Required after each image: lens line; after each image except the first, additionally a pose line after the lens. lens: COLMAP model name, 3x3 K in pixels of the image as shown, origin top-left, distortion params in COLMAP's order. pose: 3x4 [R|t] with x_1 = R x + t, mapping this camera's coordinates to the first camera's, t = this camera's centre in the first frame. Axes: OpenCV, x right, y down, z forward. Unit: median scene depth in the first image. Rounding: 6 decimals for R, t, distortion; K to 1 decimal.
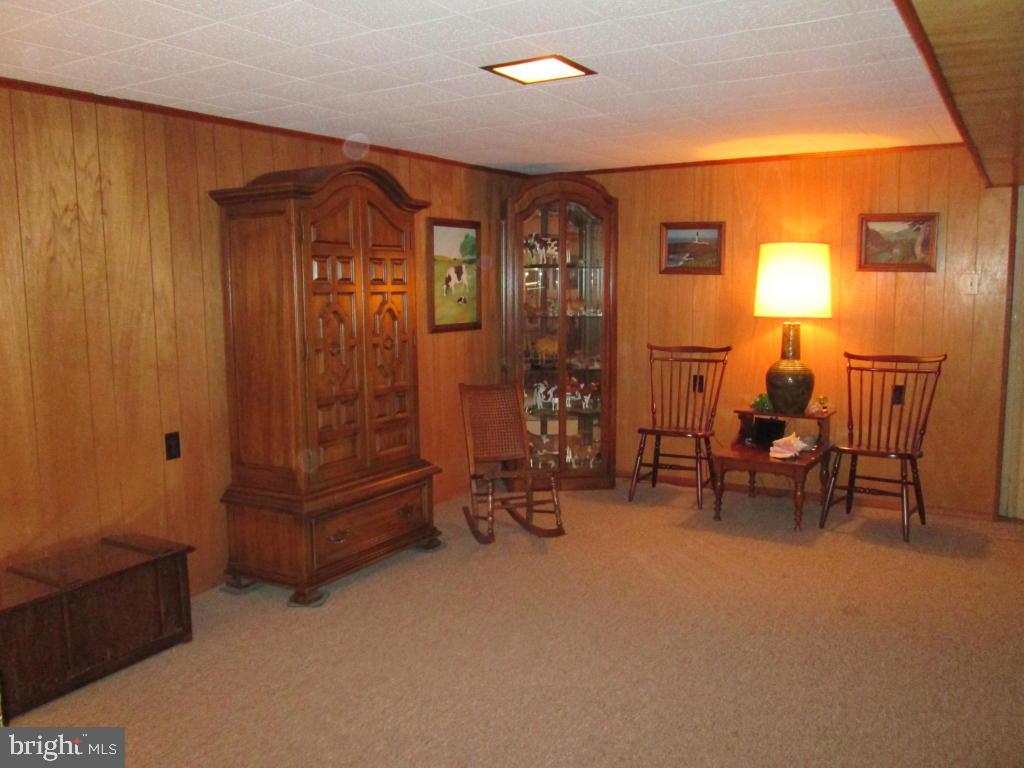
lens RADIAL K [[854.1, 0, 512.0], [0, 854.1, 384.0], [0, 0, 1]] dist [-0.042866, 0.019349]
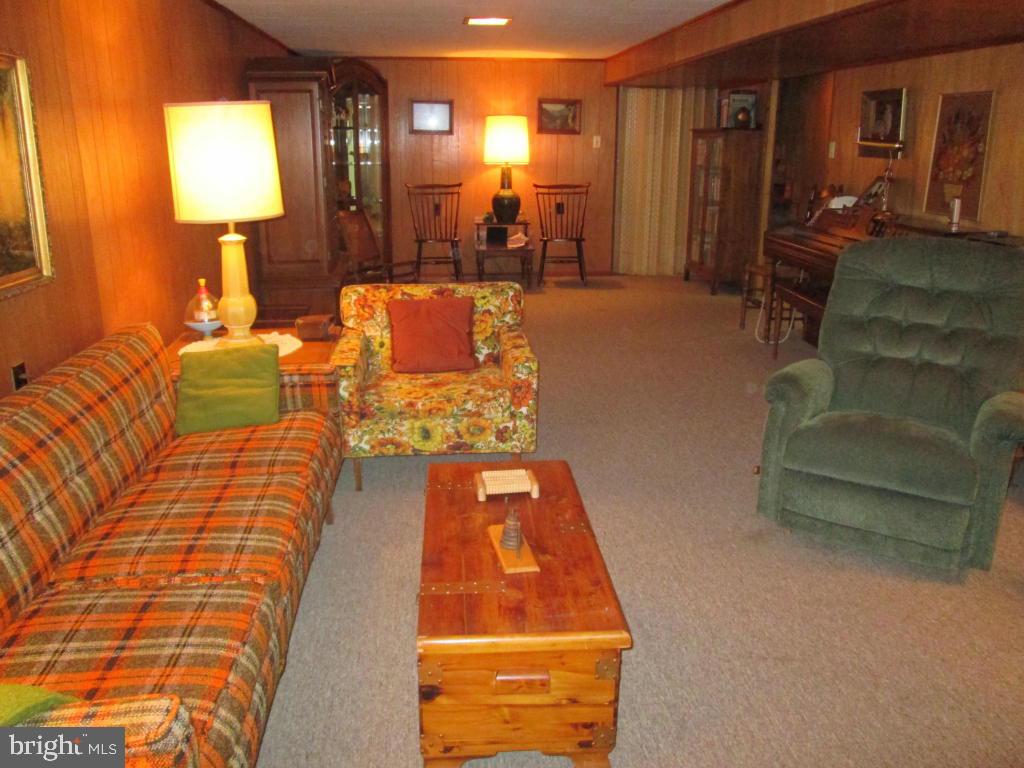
lens RADIAL K [[854.1, 0, 512.0], [0, 854.1, 384.0], [0, 0, 1]] dist [-0.042866, 0.019349]
pose [[0.798522, -0.157305, 0.581048, -0.676822], [0.063756, 0.981924, 0.178213, 0.047961], [-0.598579, -0.105262, 0.794118, -0.344597]]
